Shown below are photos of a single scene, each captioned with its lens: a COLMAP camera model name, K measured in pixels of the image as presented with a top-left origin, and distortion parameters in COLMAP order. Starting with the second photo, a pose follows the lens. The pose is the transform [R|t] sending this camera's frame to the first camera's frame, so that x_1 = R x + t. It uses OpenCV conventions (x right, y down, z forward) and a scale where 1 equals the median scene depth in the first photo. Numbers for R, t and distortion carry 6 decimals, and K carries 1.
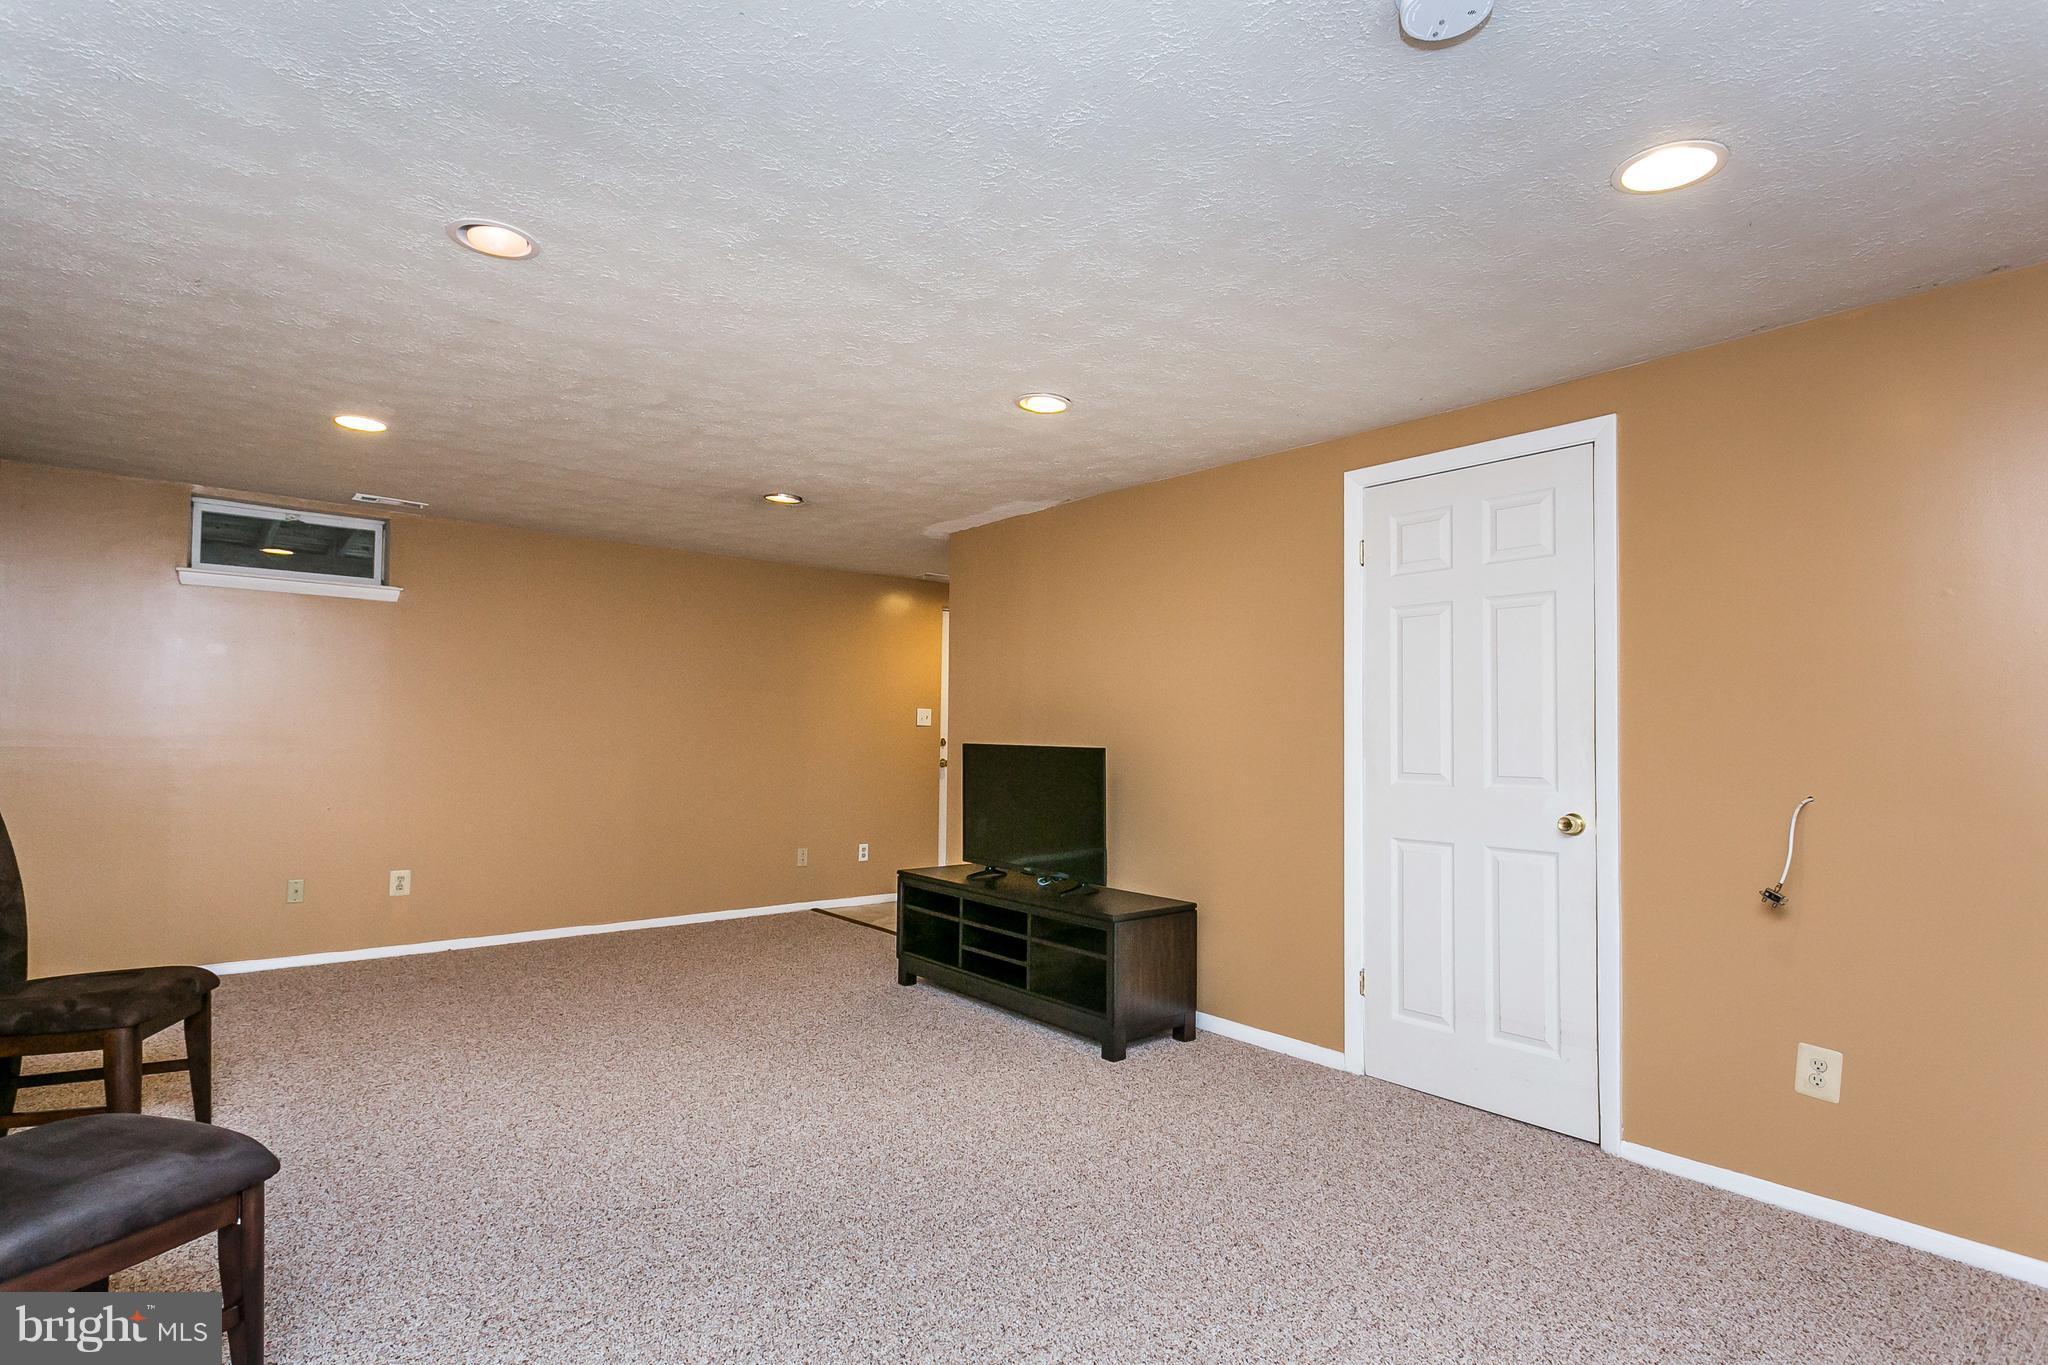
lens RADIAL K [[1021.2, 0, 1024.7], [0, 1021.2, 694.0], [0, 0, 1]] dist [0.000518, 0.000309]
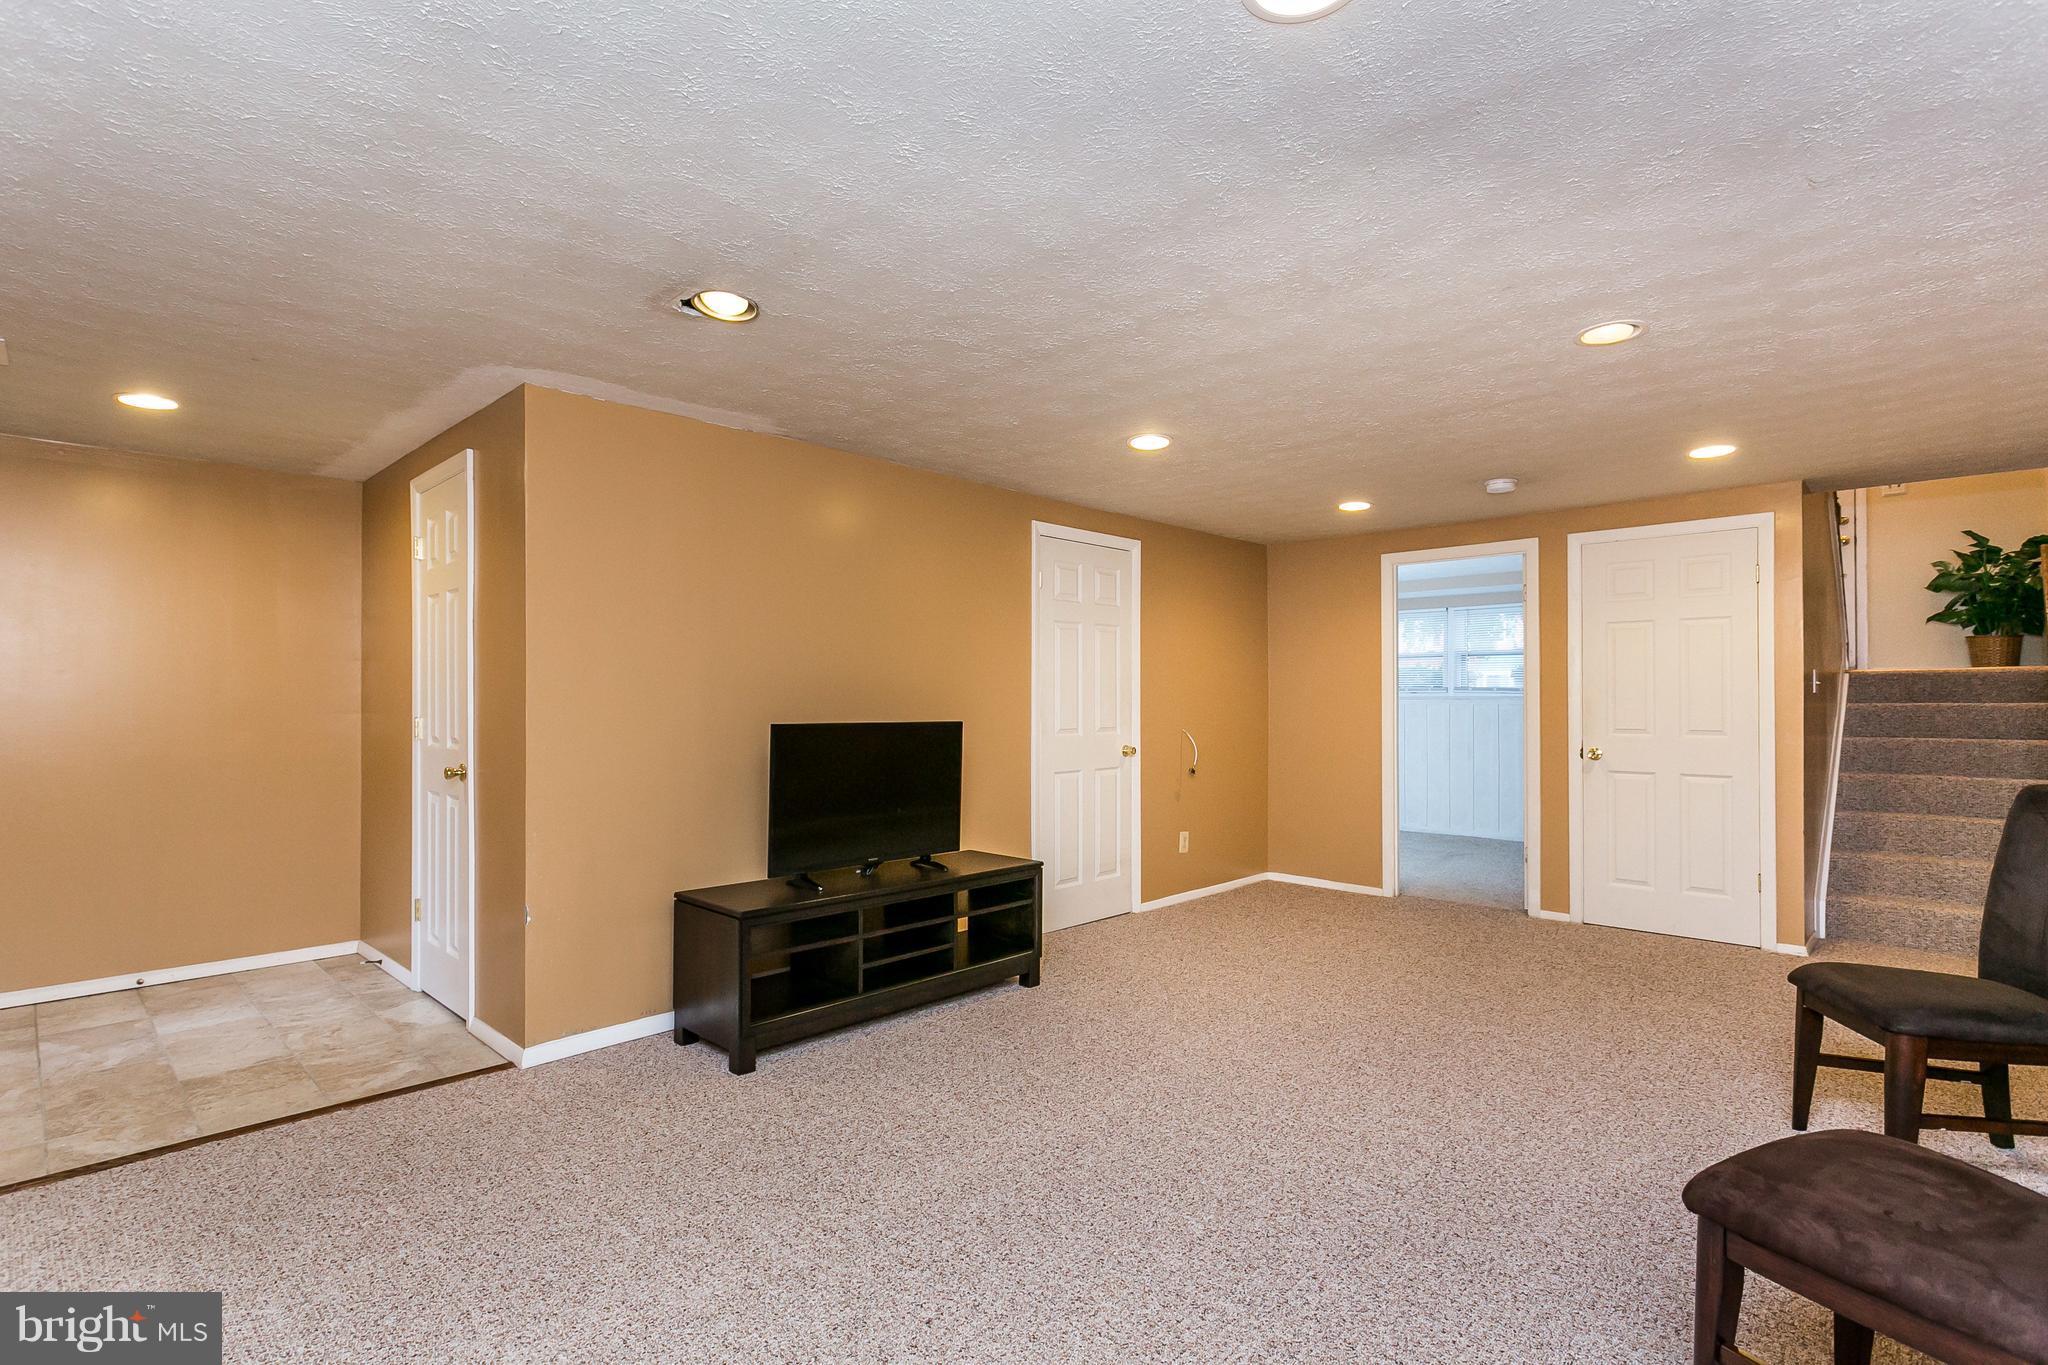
lens RADIAL K [[964.6, 0, 1015.9], [0, 964.6, 682.1], [0, 0, 1]] dist [0.000496, 0.000308]
pose [[-0.090588, 0.009539, 0.995843, -0.933623], [-0.033424, 0.999362, -0.012614, 0.022788], [-0.995327, -0.034428, -0.090212, 1.037468]]
